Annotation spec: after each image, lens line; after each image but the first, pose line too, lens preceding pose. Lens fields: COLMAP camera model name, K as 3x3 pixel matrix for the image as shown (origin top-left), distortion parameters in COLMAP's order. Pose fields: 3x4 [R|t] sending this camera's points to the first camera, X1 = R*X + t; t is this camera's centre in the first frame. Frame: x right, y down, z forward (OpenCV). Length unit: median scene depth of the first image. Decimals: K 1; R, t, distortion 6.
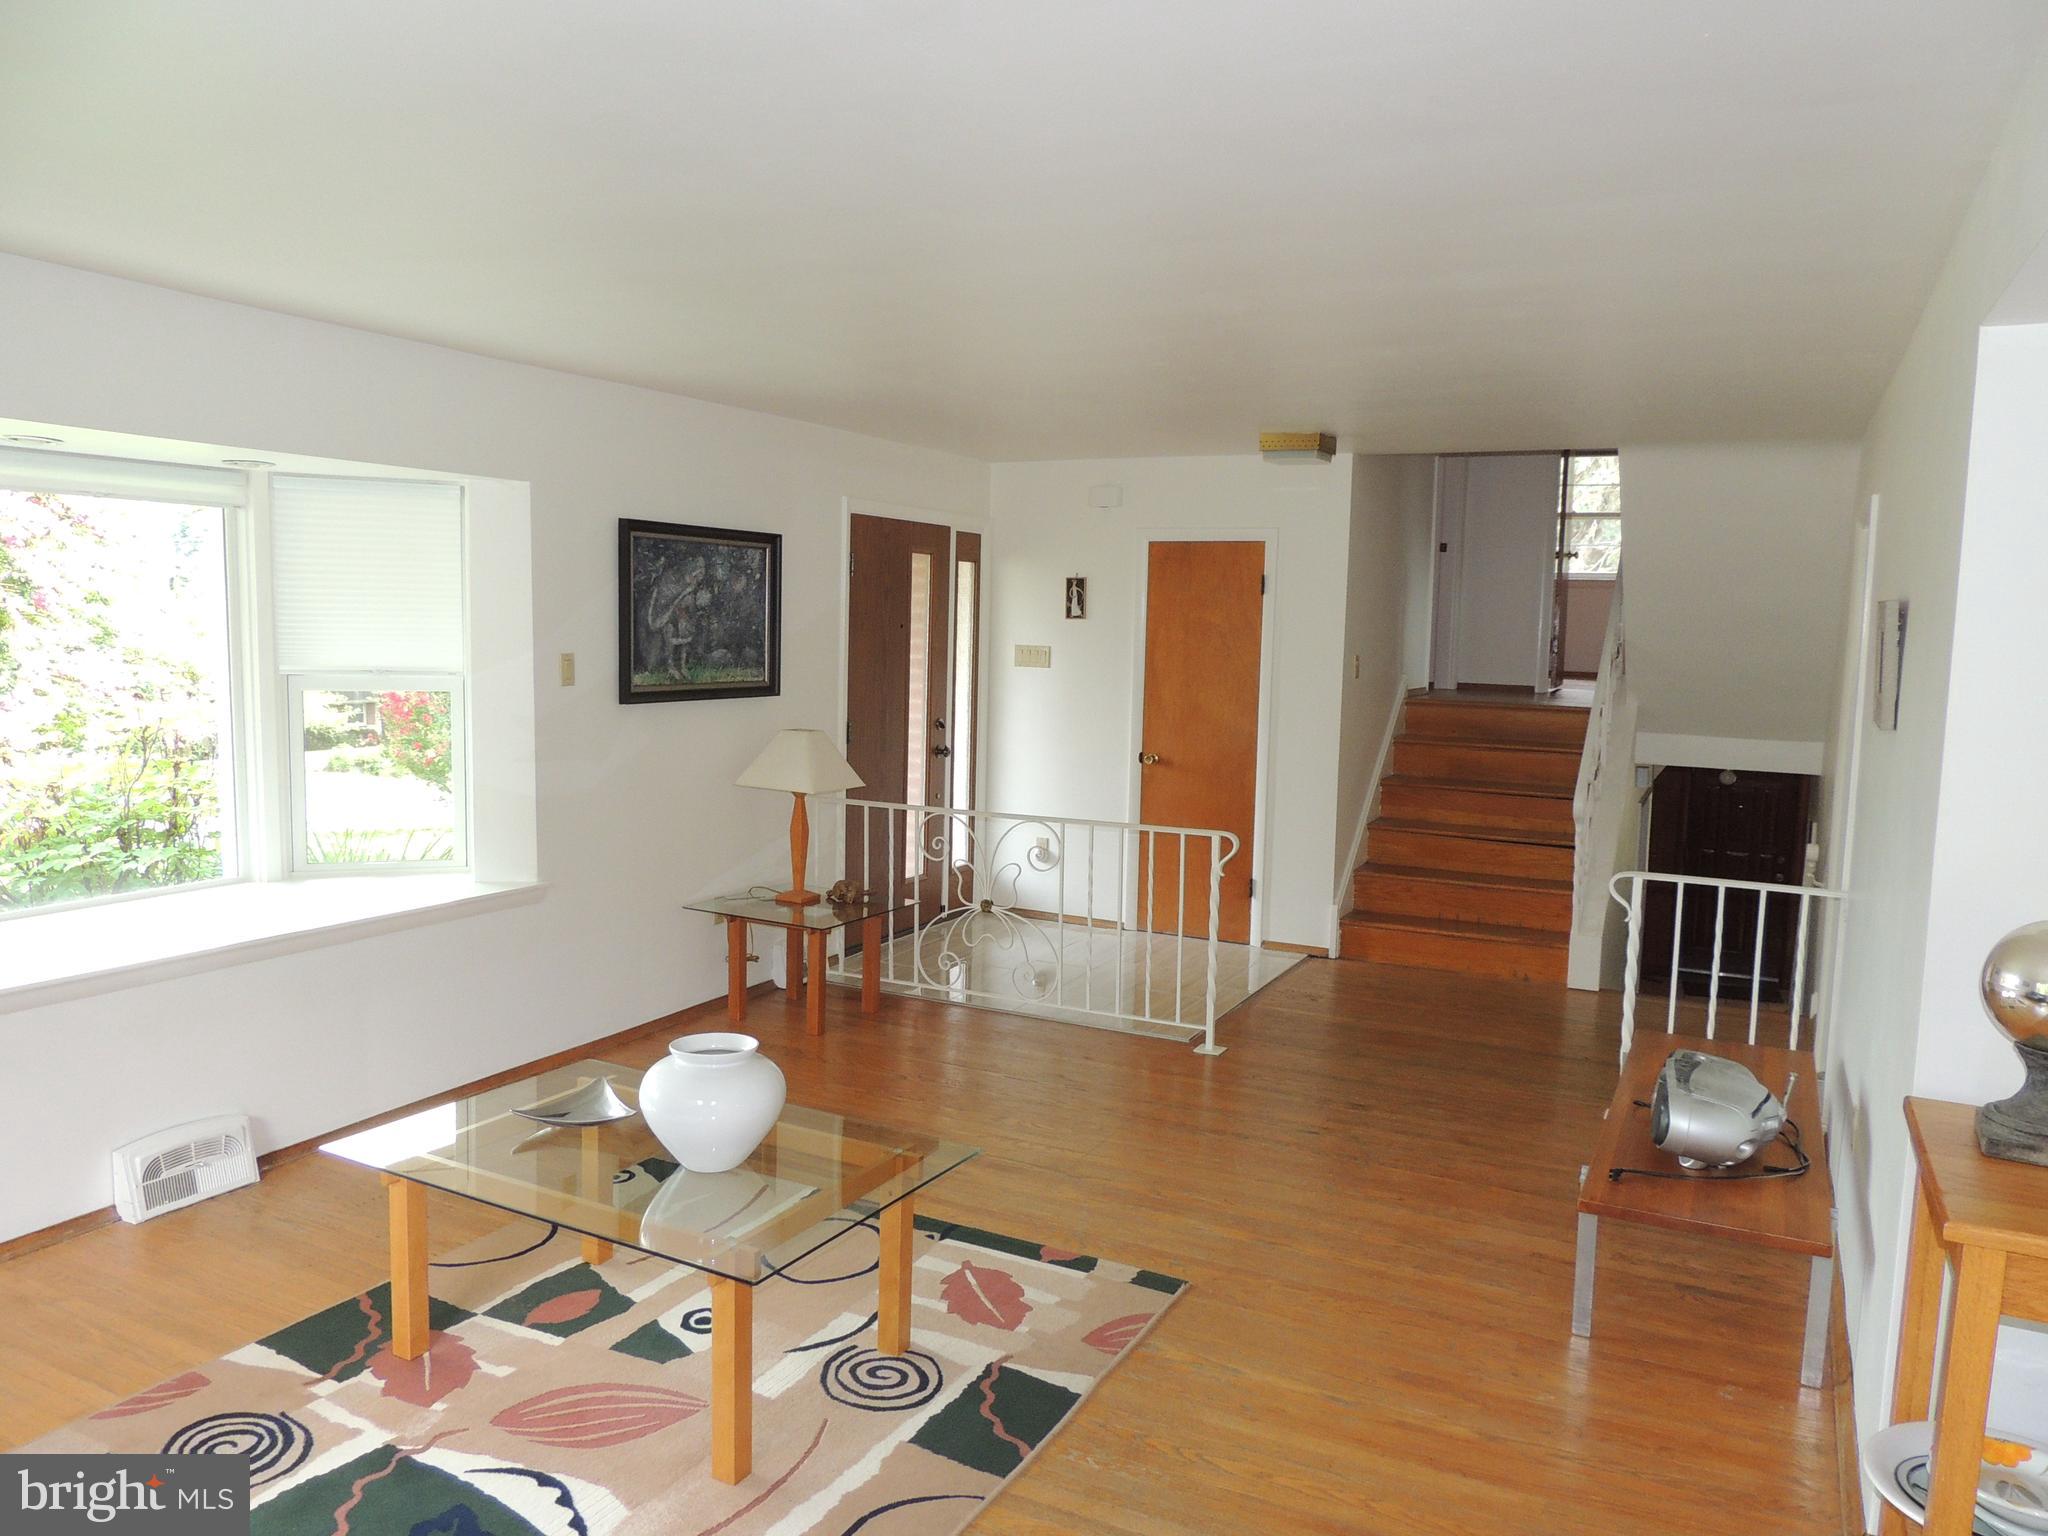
lens RADIAL K [[1463.3, 0, 1025.0], [0, 1463.3, 773.5], [0, 0, 1]] dist [-0.018908, 0.000050]
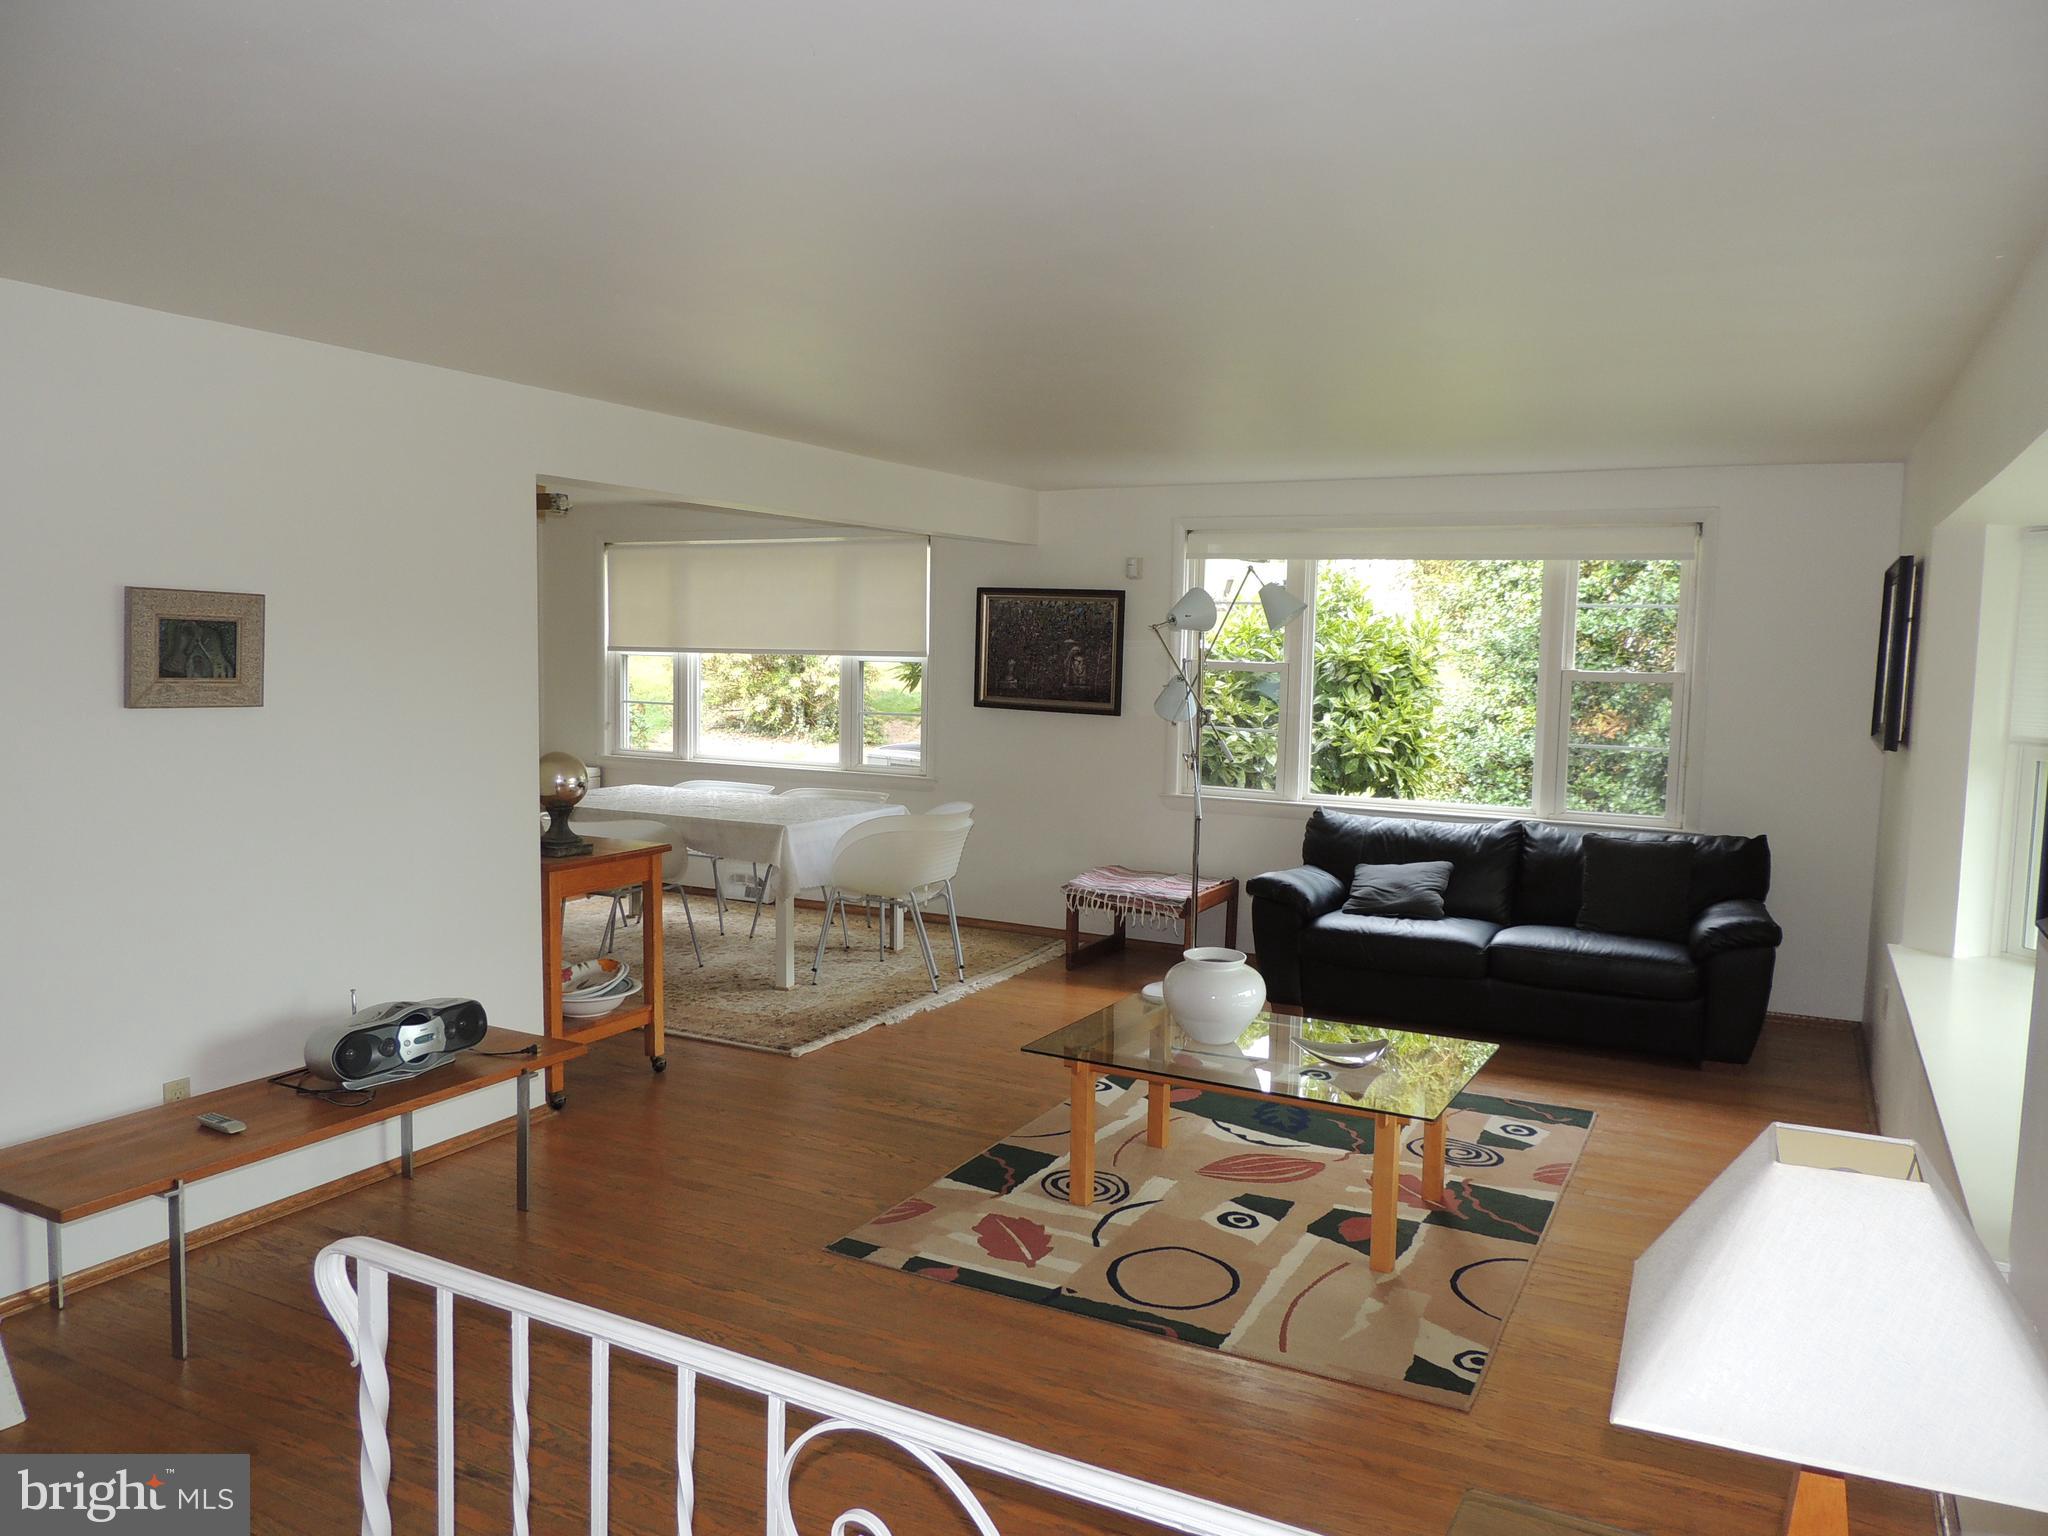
lens RADIAL K [[1463.3, 0, 1025.0], [0, 1463.3, 773.5], [0, 0, 1]] dist [-0.018908, 0.000050]
pose [[-0.998986, -0.044639, 0.005817, -0.025801], [-0.042663, 0.980060, 0.194068, -0.203830], [-0.014364, 0.193623, -0.980971, 1.924854]]
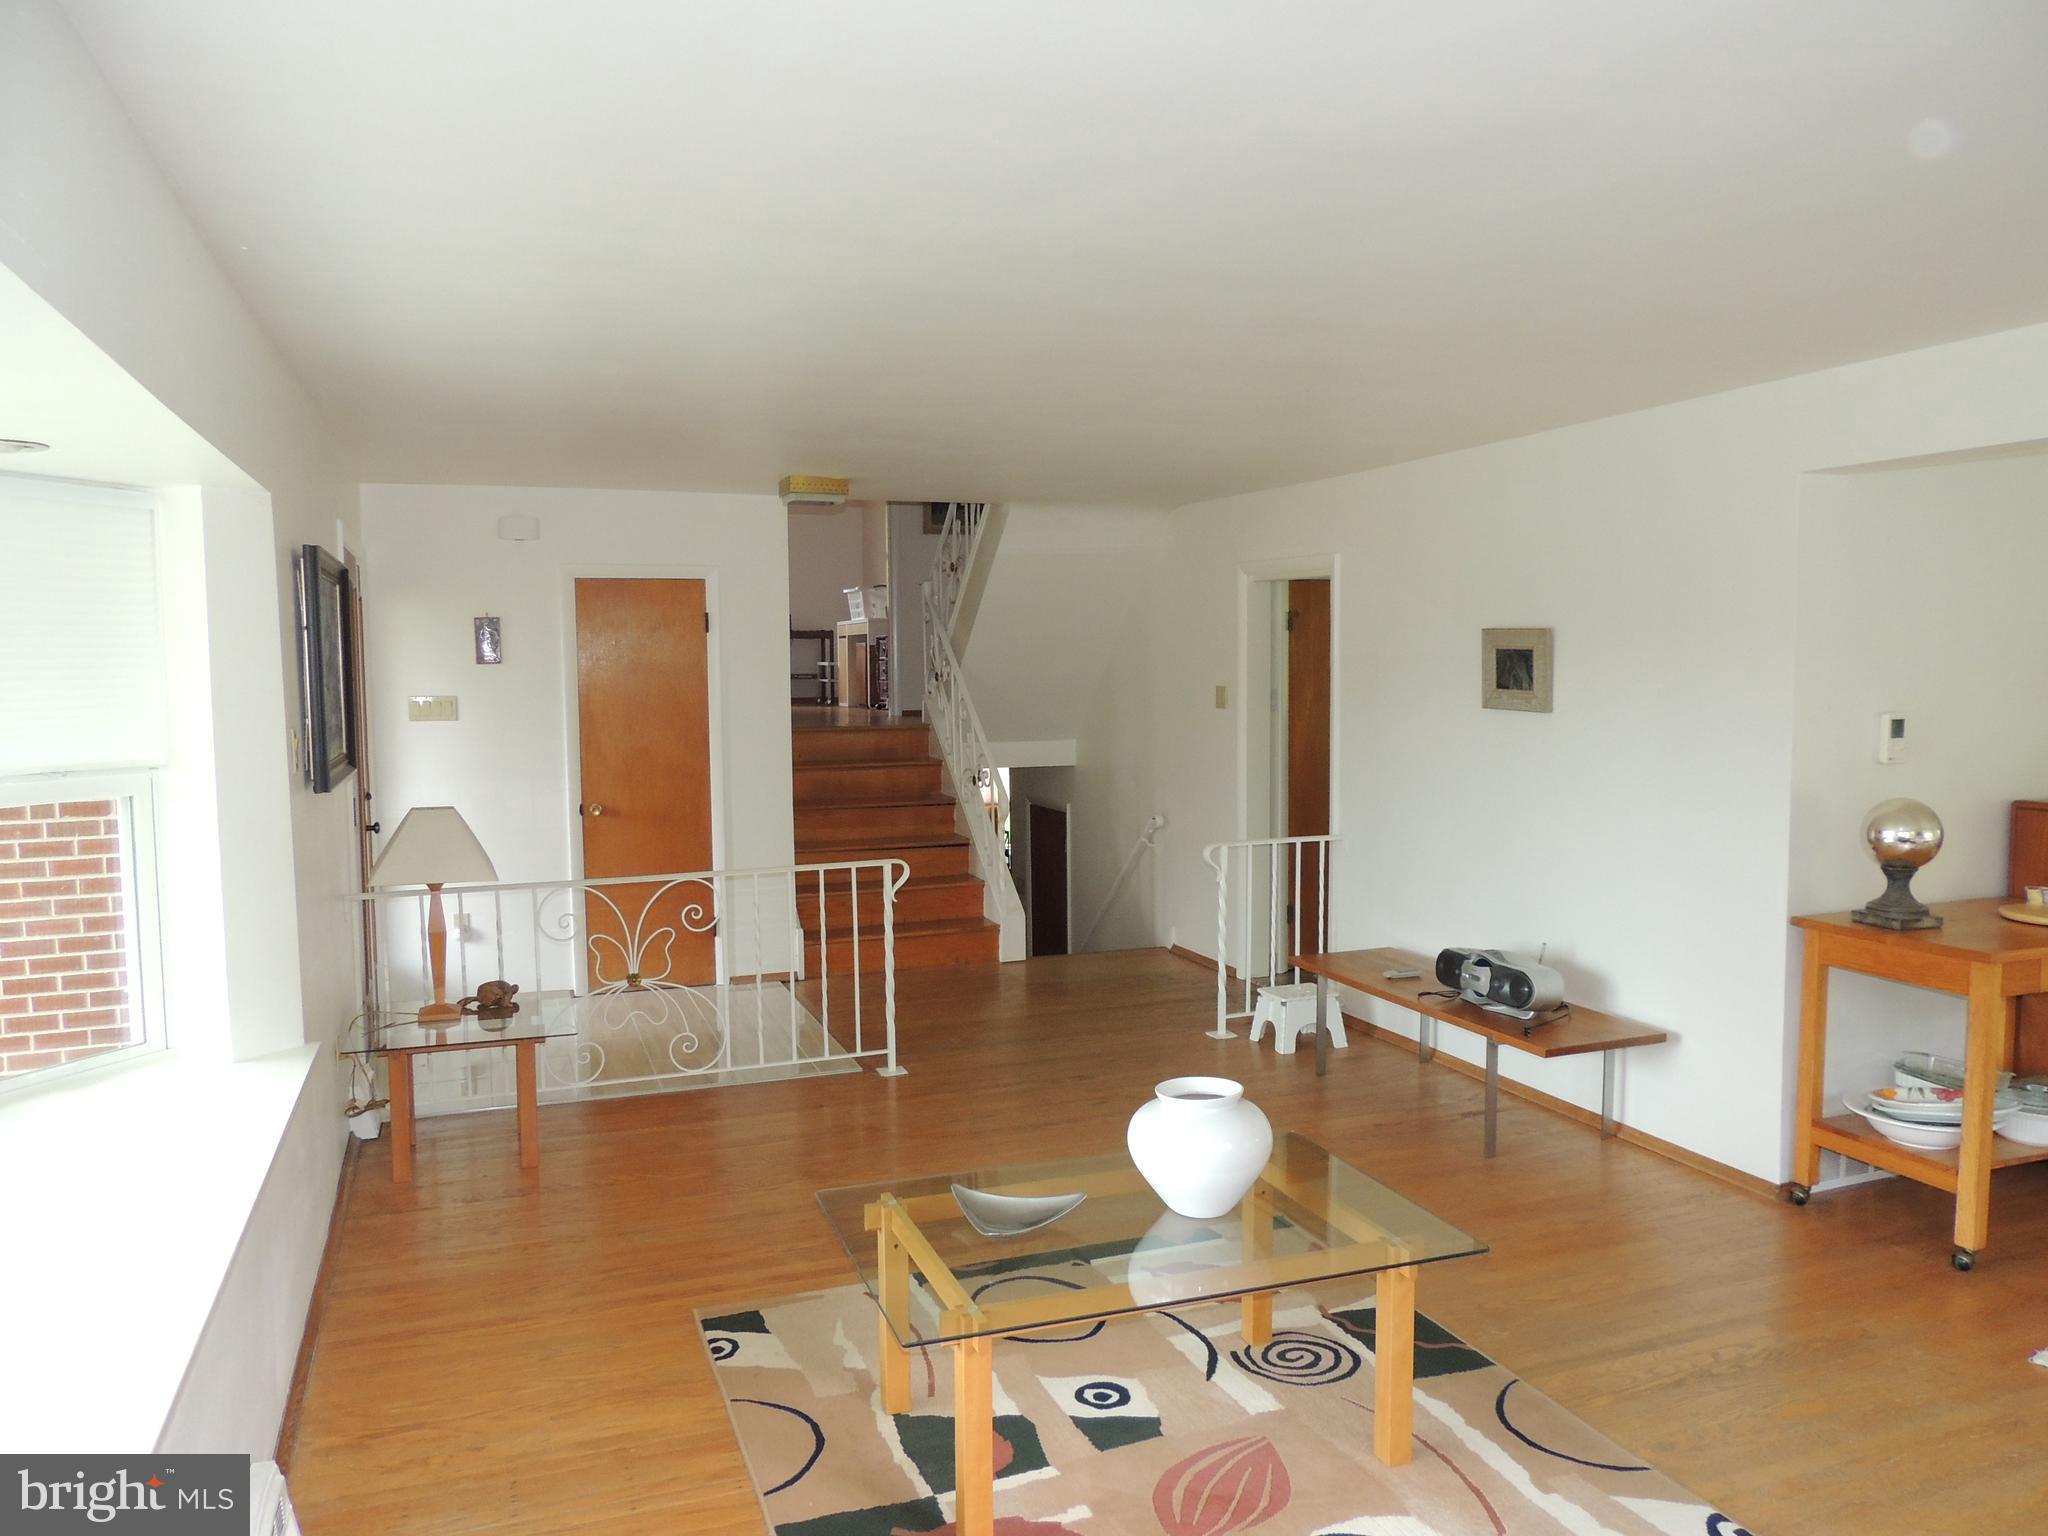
lens RADIAL K [[1463.3, 0, 1025.0], [0, 1463.3, 773.5], [0, 0, 1]] dist [-0.018908, 0.000050]
pose [[0.674133, -0.087803, 0.733373, -0.825413], [0.104883, 0.994227, 0.022623, -0.051095], [-0.731126, 0.061668, 0.679450, 0.326504]]
